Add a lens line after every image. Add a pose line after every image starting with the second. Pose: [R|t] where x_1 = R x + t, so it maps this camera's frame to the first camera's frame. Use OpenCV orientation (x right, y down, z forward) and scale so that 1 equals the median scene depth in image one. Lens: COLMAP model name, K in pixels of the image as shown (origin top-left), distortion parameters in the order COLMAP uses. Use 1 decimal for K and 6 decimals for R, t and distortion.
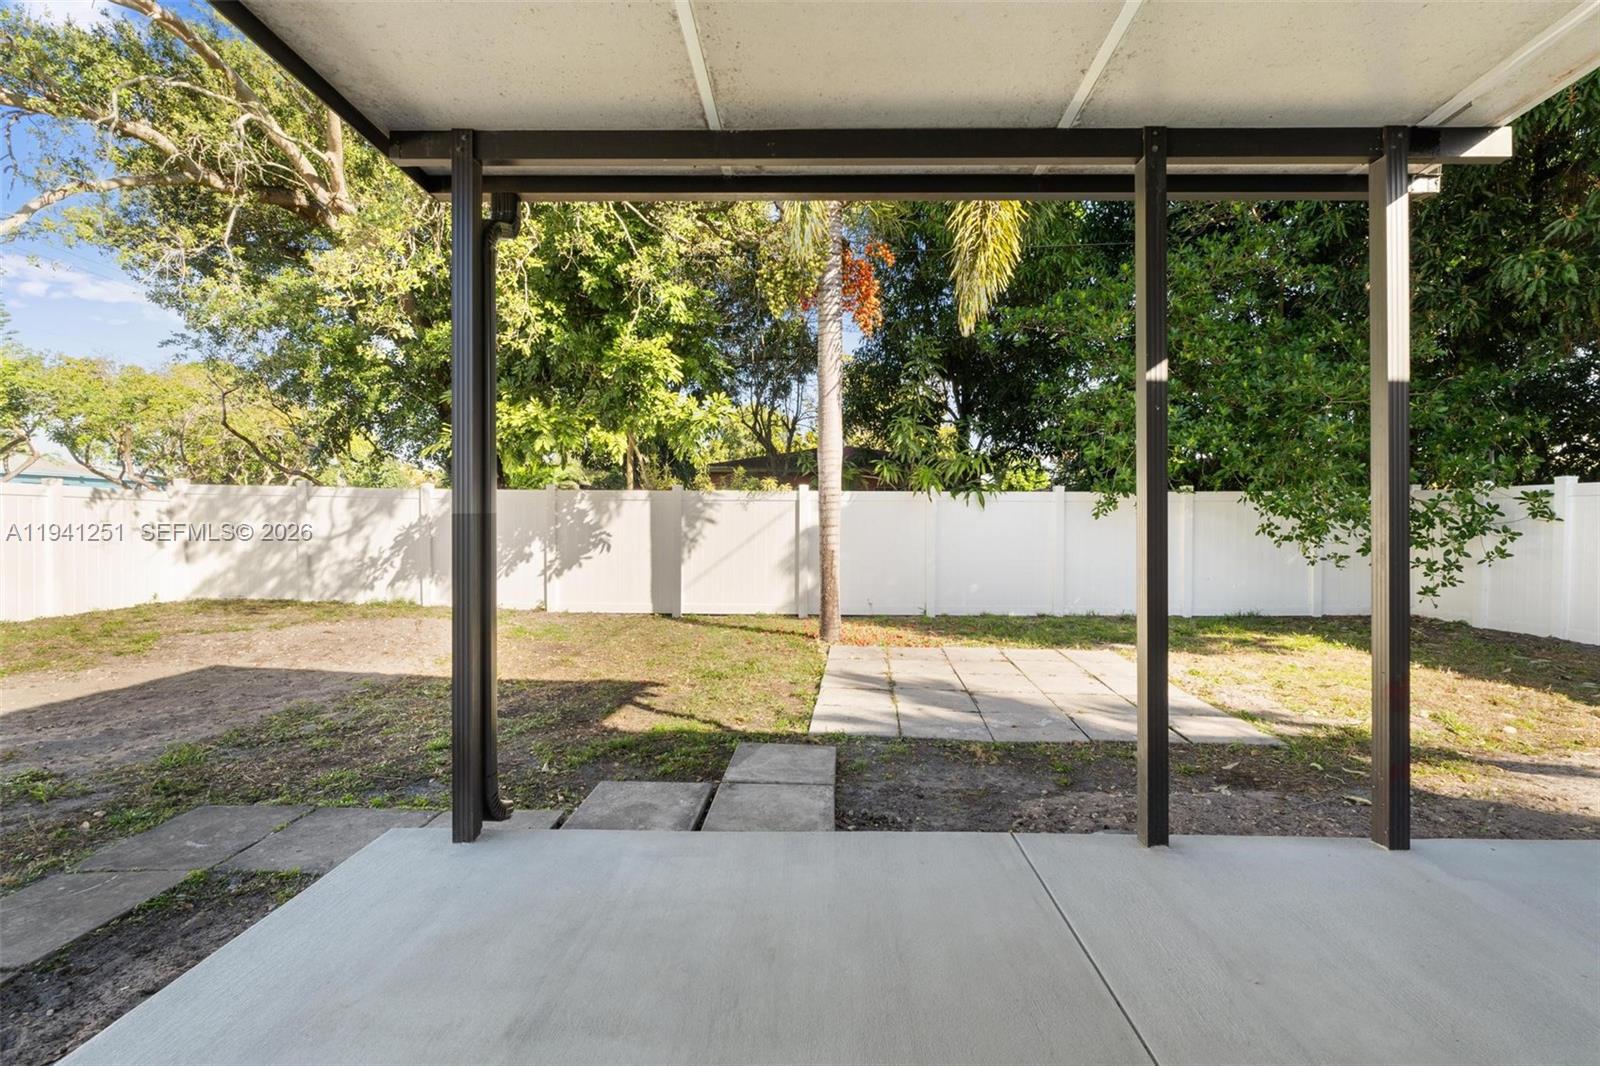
lens RADIAL K [[690.3, 0, 803.7], [0, 690.3, 533.6], [0, 0, 1]] dist [-0.002471, -0.000238]
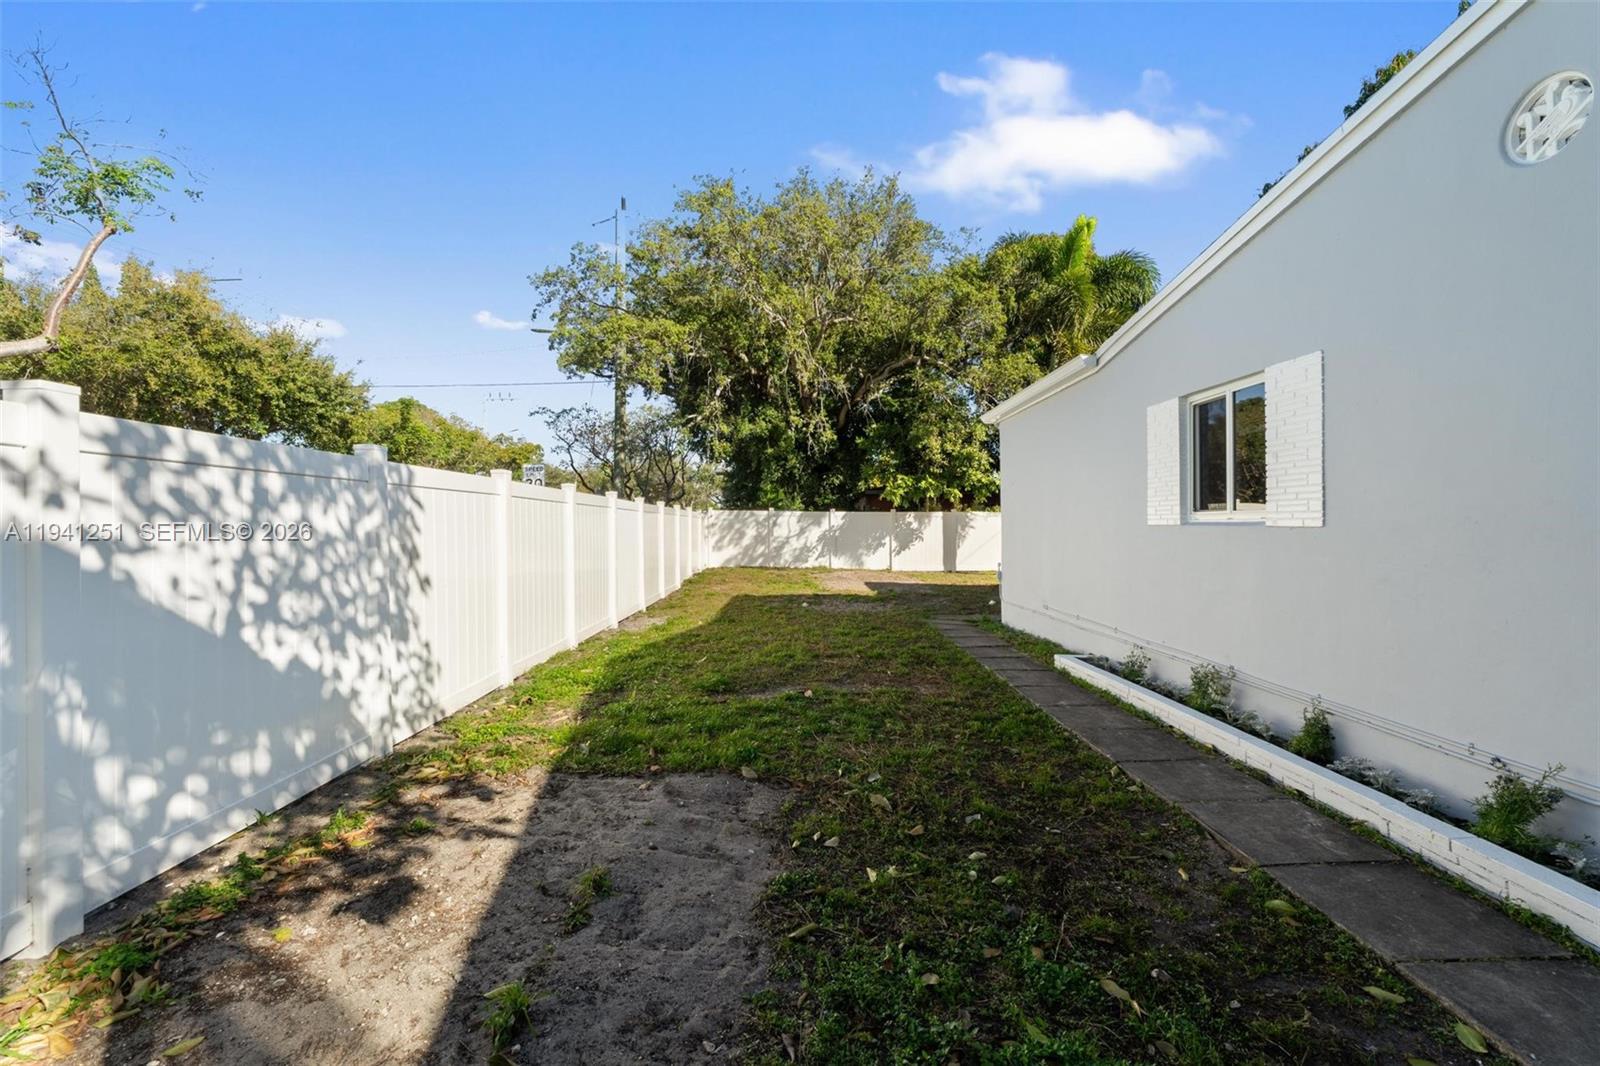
lens RADIAL K [[690.3, 0, 798.4], [0, 690.3, 532.1], [0, 0, 1]] dist [-0.002471, -0.000238]
pose [[0.999688, -0.013004, 0.021339, -0.699487], [0.012845, 0.999889, 0.007599, -0.024825], [-0.021435, -0.007323, 0.999743, -1.043195]]
